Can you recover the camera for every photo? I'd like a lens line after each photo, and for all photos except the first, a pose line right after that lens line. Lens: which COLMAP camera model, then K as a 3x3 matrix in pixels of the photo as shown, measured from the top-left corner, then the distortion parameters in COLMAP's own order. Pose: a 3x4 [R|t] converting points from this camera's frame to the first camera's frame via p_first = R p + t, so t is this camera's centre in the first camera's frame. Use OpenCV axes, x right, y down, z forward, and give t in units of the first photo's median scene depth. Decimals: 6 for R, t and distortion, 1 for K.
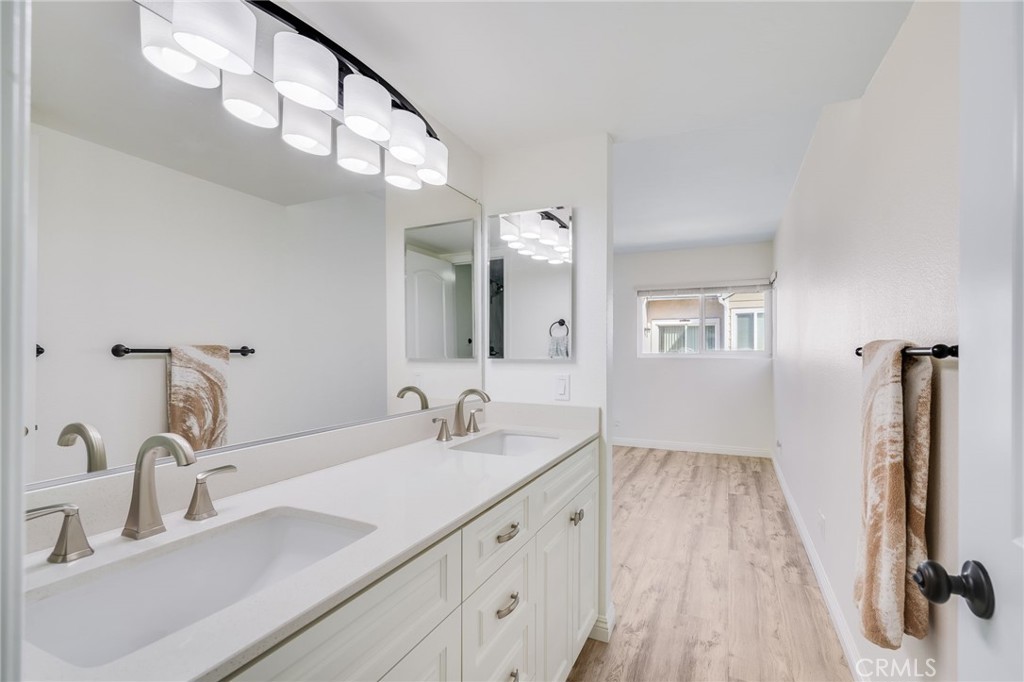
lens RADIAL K [[458.3, 0, 506.3], [0, 458.3, 346.9], [0, 0, 1]] dist [-0.002338, 0.001313]
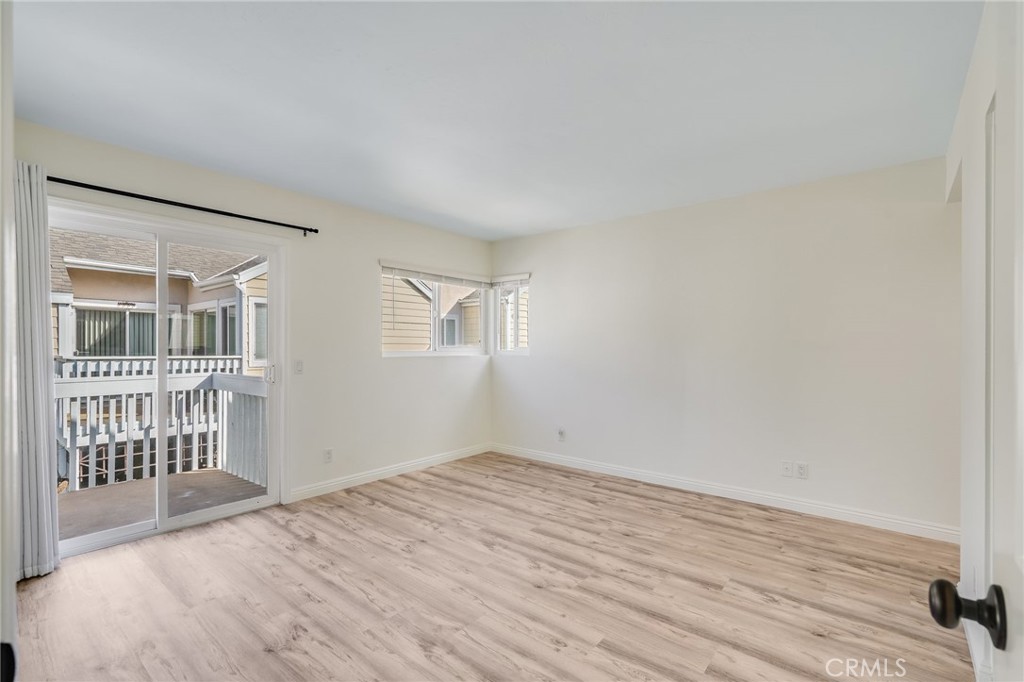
lens RADIAL K [[458.3, 0, 514.5], [0, 458.3, 369.8], [0, 0, 1]] dist [-0.002338, 0.001313]
pose [[0.242761, -0.047809, 0.968907, -0.312792], [-0.010147, 0.998605, 0.051816, 0.002333], [-0.970033, -0.022410, 0.241937, 0.525056]]
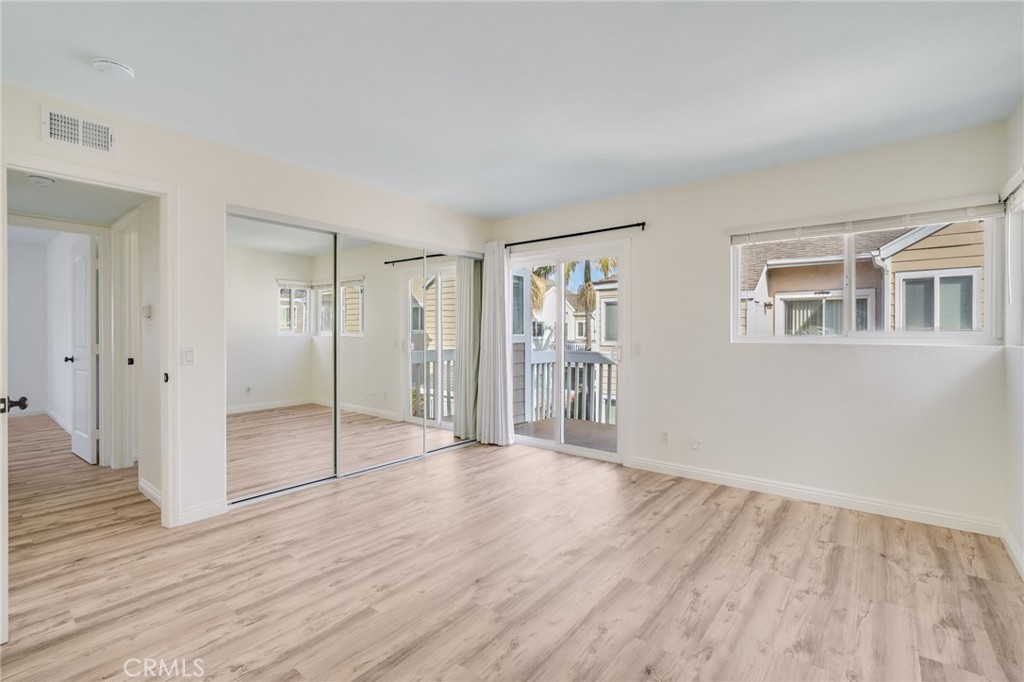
lens RADIAL K [[458.3, 0, 505.3], [0, 458.3, 331.6], [0, 0, 1]] dist [-0.002338, 0.001313]
pose [[0.971827, -0.002054, -0.235688, 0.115063], [0.003575, 0.999975, 0.006027, 0.002317], [0.235670, -0.006700, 0.971810, 0.273071]]
